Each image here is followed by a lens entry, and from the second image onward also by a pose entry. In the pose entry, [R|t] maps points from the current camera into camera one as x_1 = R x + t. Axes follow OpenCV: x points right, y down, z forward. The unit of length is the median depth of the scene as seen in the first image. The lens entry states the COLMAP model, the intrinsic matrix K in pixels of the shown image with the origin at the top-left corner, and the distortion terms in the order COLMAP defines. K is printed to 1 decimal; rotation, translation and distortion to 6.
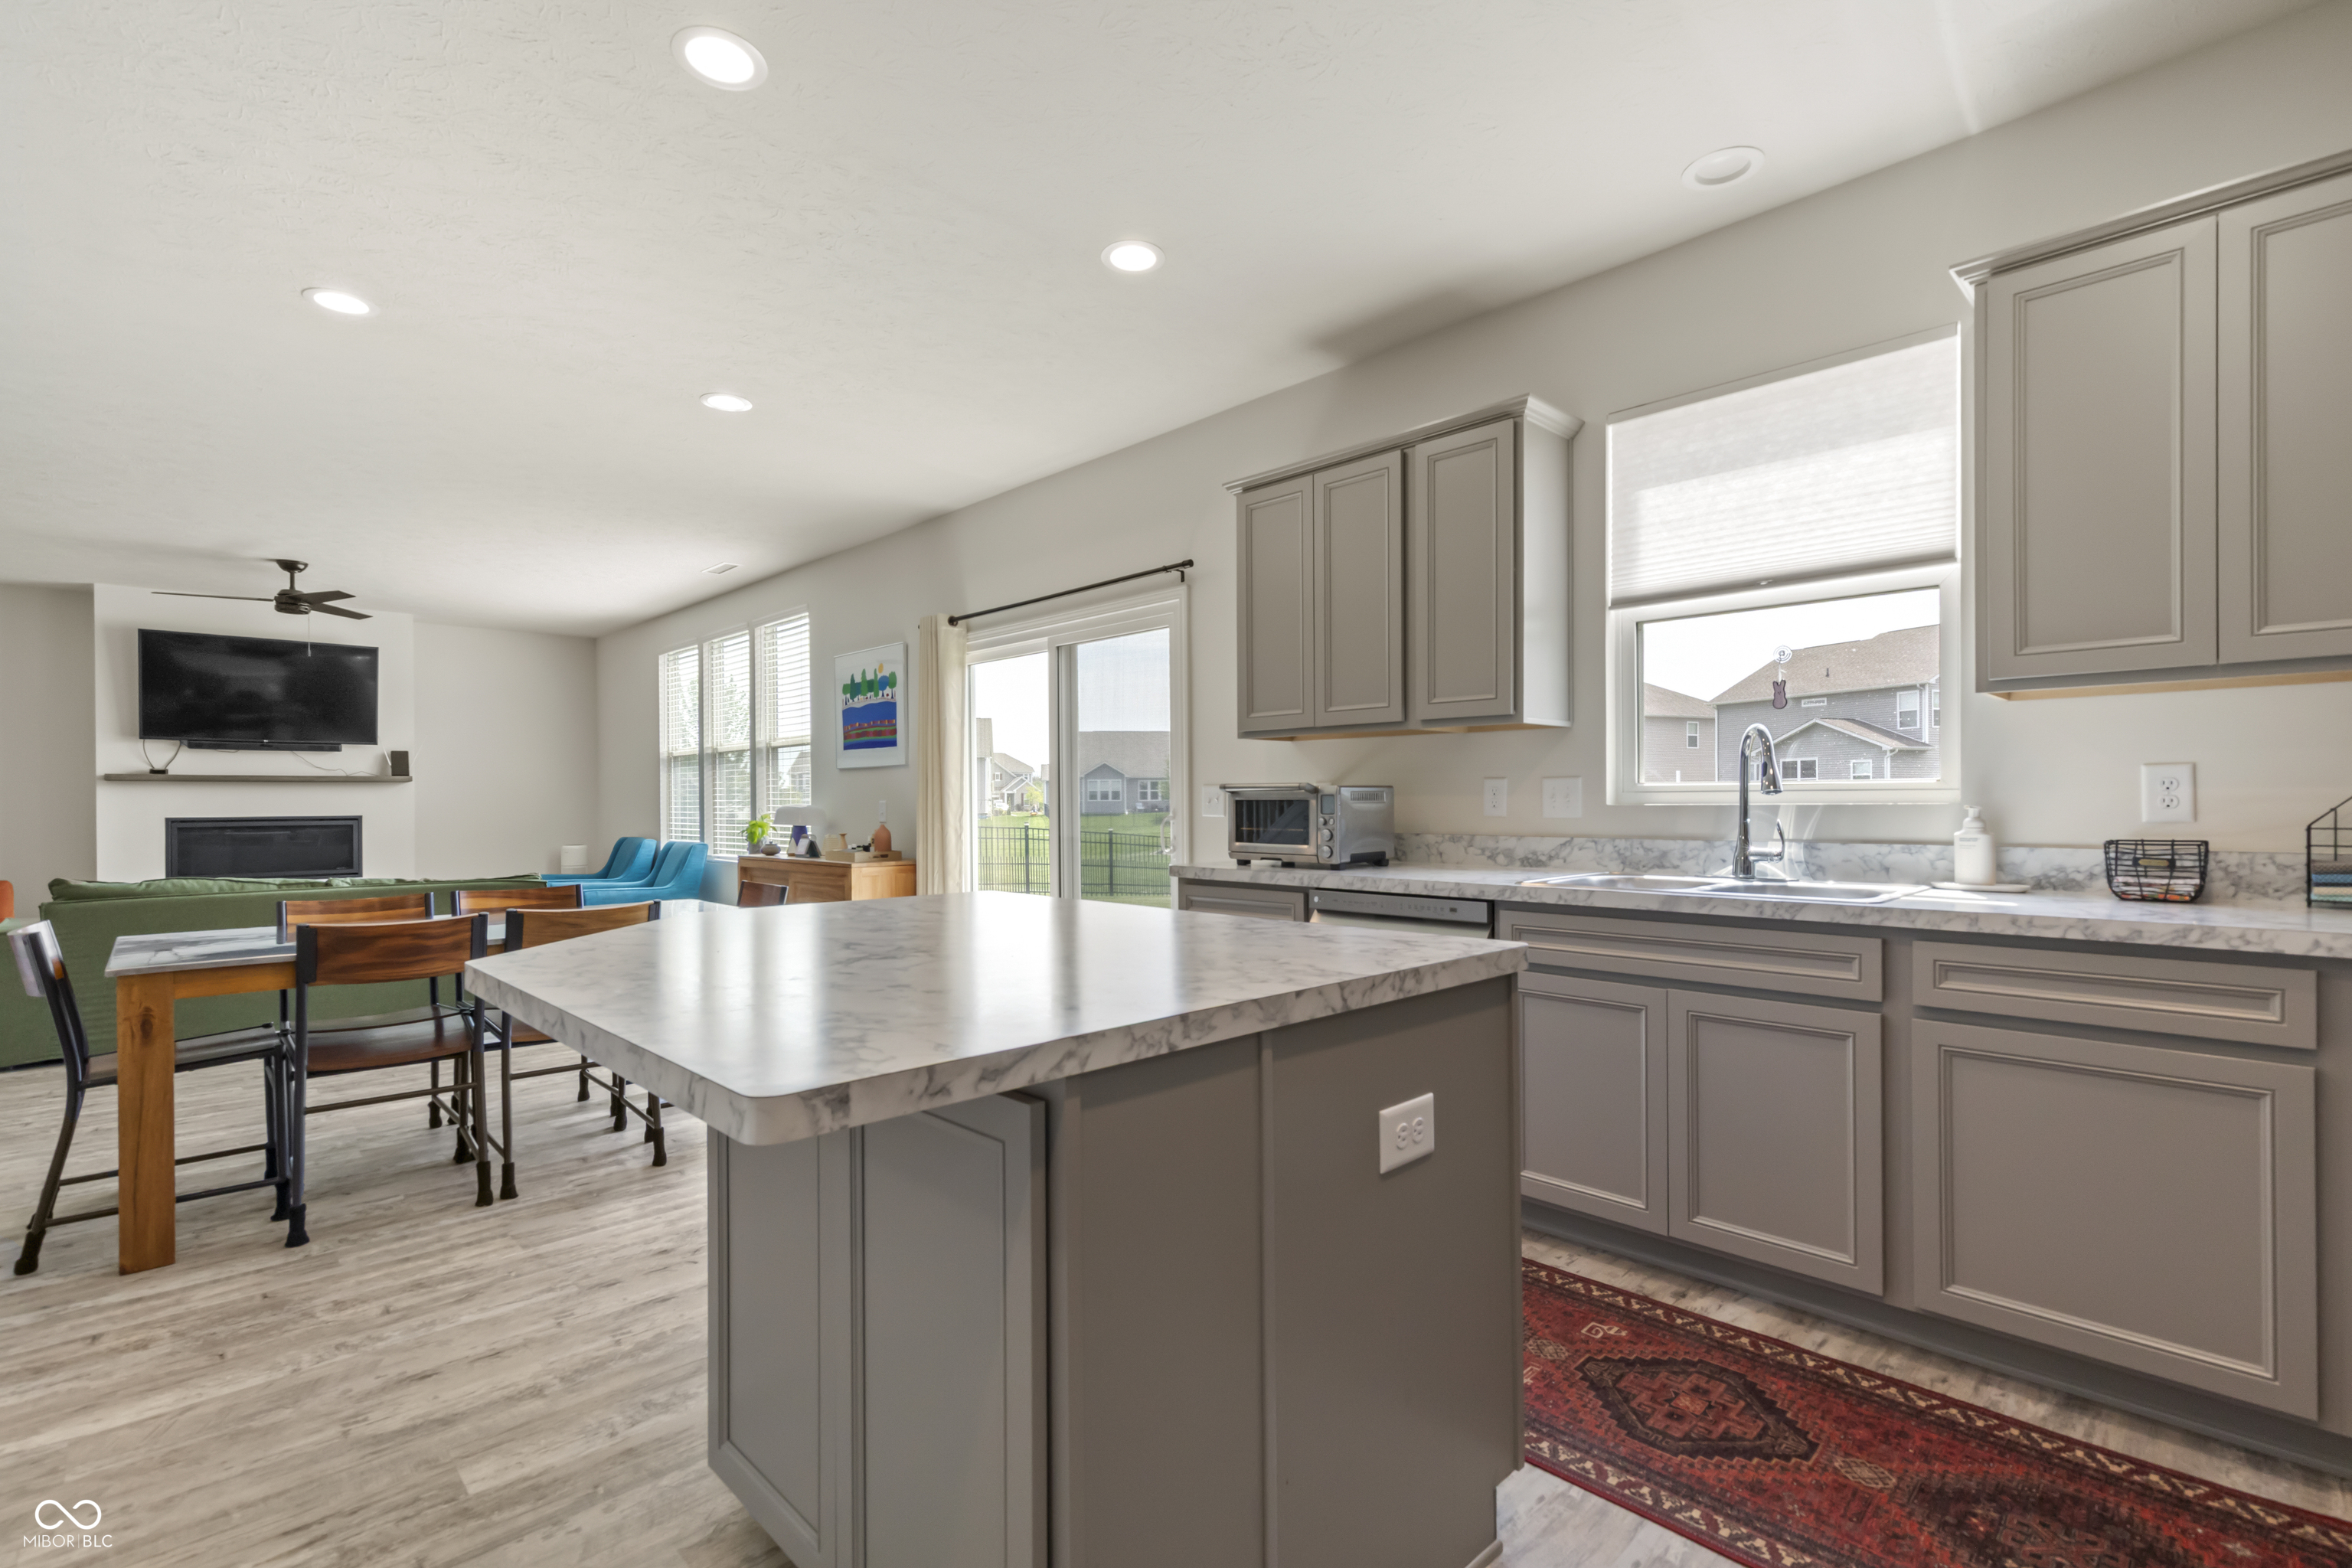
lens RADIAL K [[1070.3, 0, 1172.9], [0, 1070.3, 803.5], [0, 0, 1]] dist [0.015818, -0.003024]
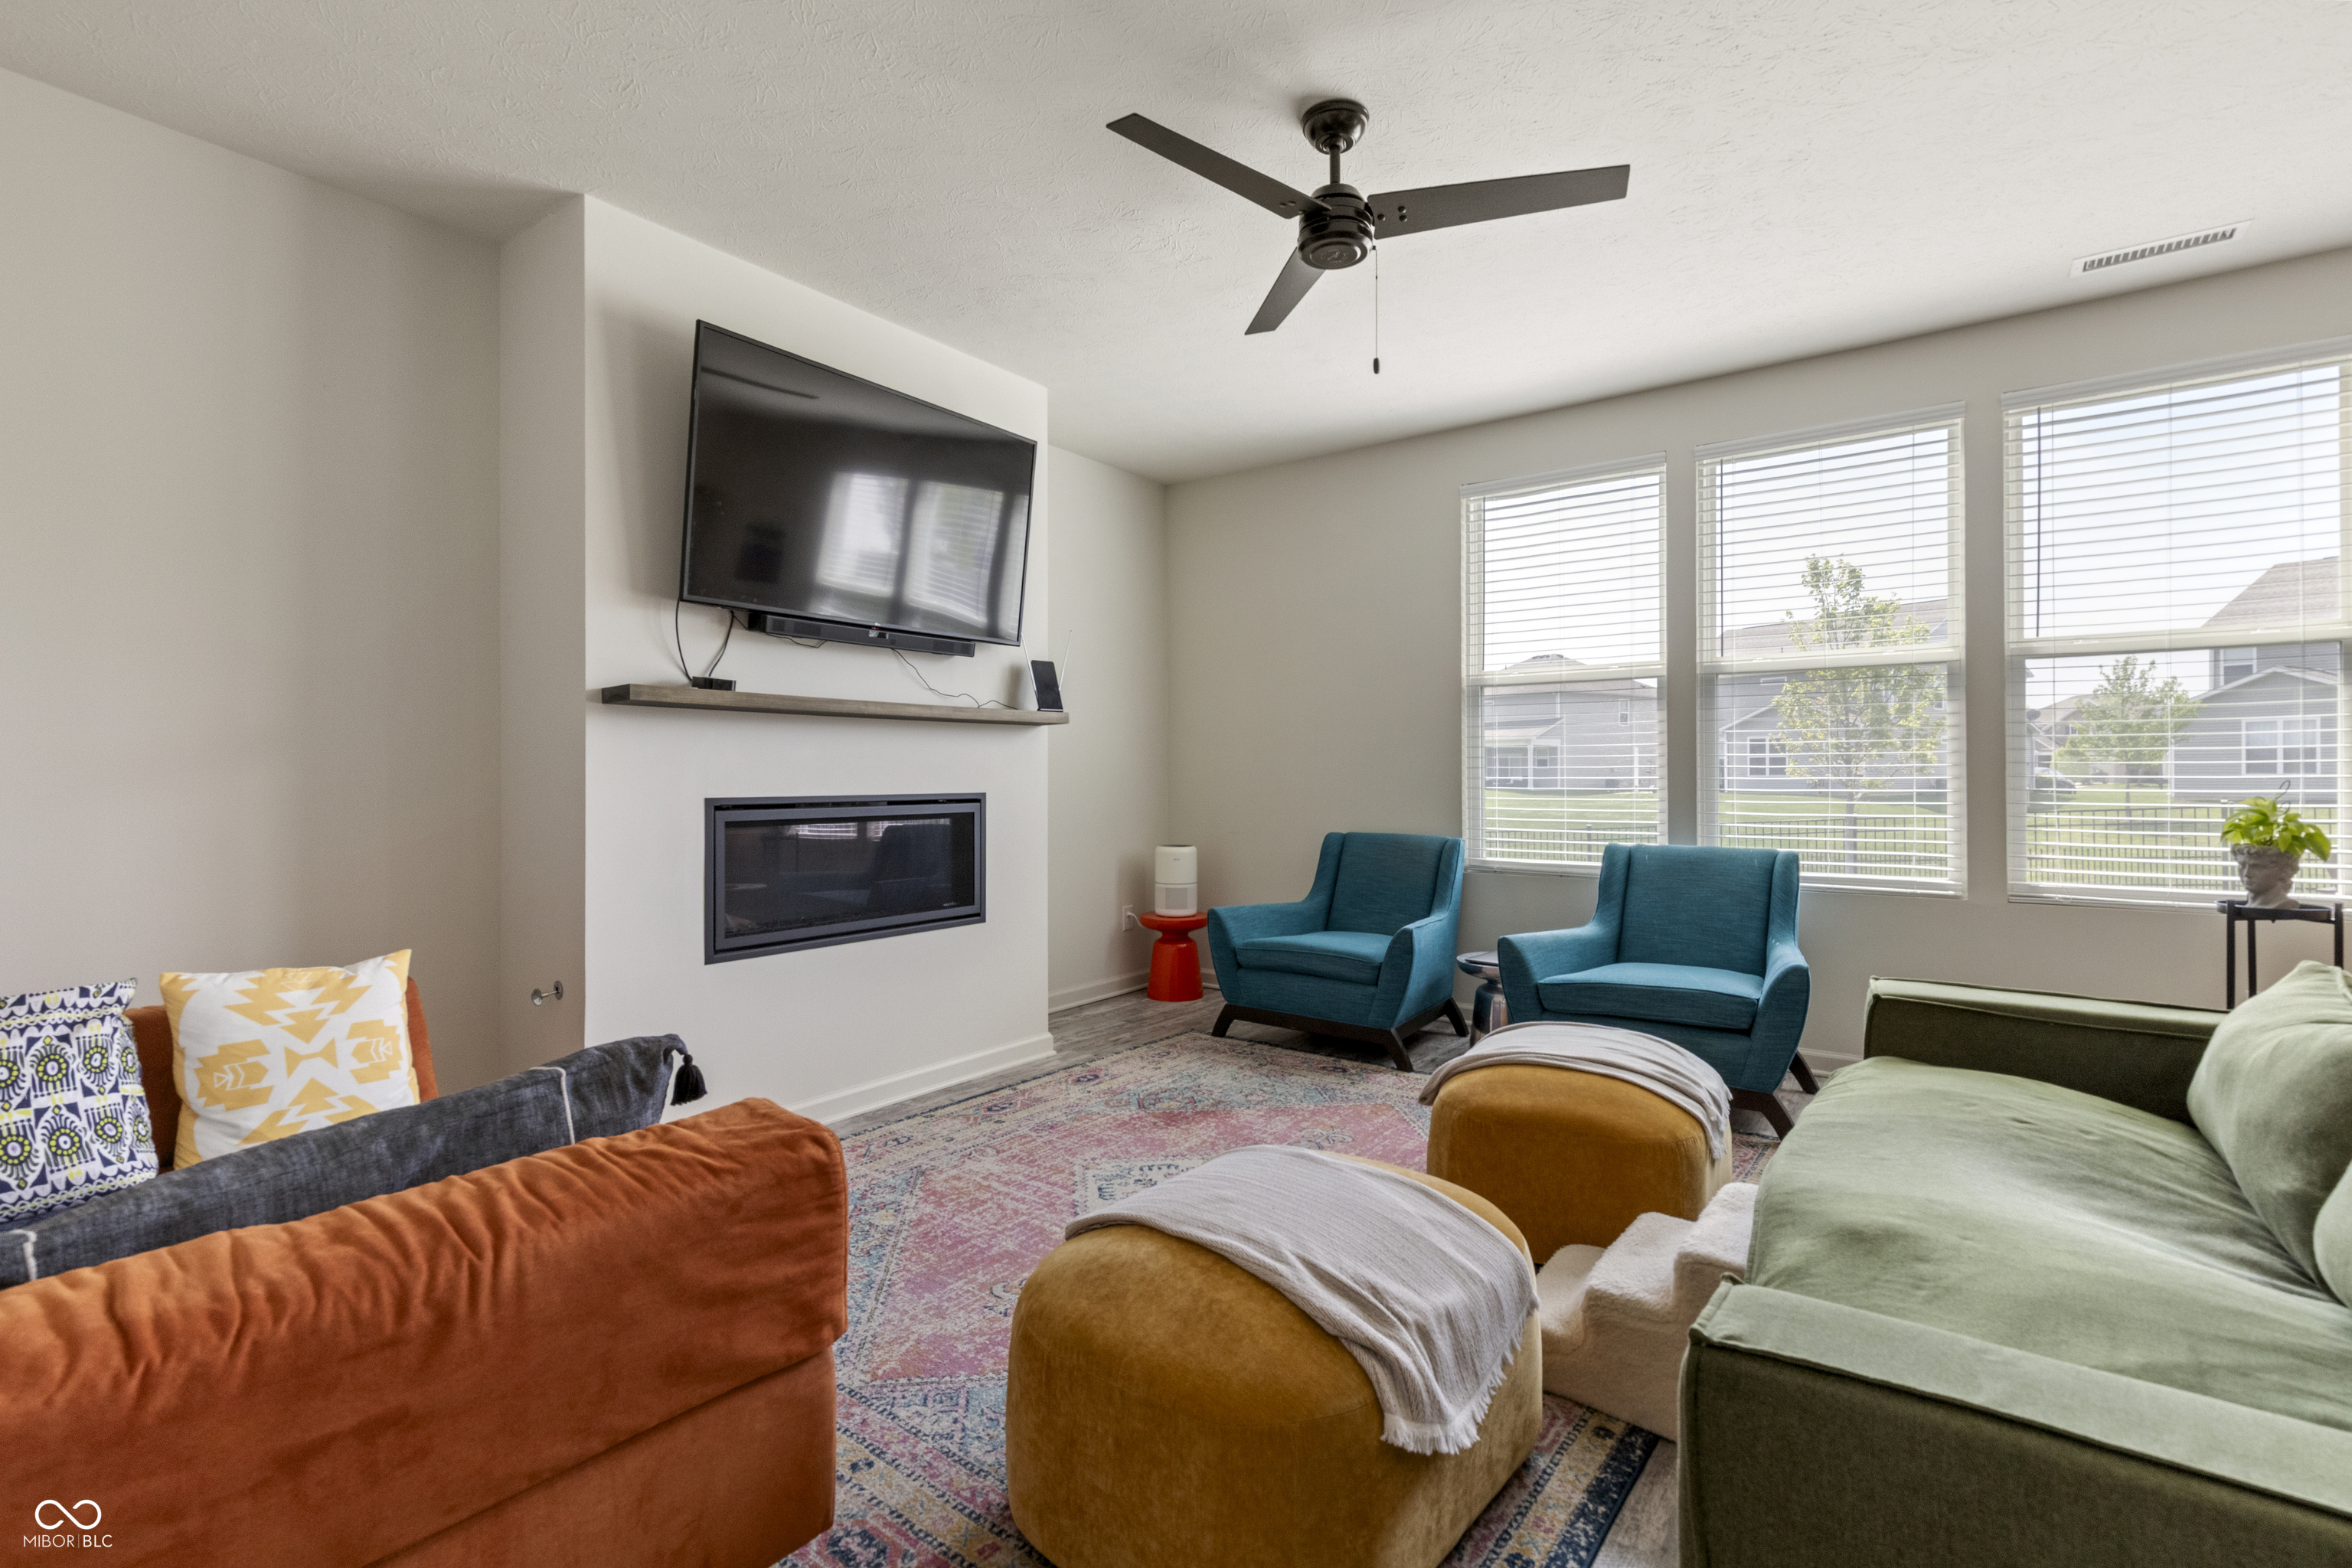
lens RADIAL K [[1070.3, 0, 1181.1], [0, 1070.3, 775.7], [0, 0, 1]] dist [0.015818, -0.003024]
pose [[0.986091, 0.005855, 0.166103, -1.089776], [-0.005408, 0.999980, -0.003144, 0.006324], [-0.166118, 0.002202, 0.986103, 0.754717]]
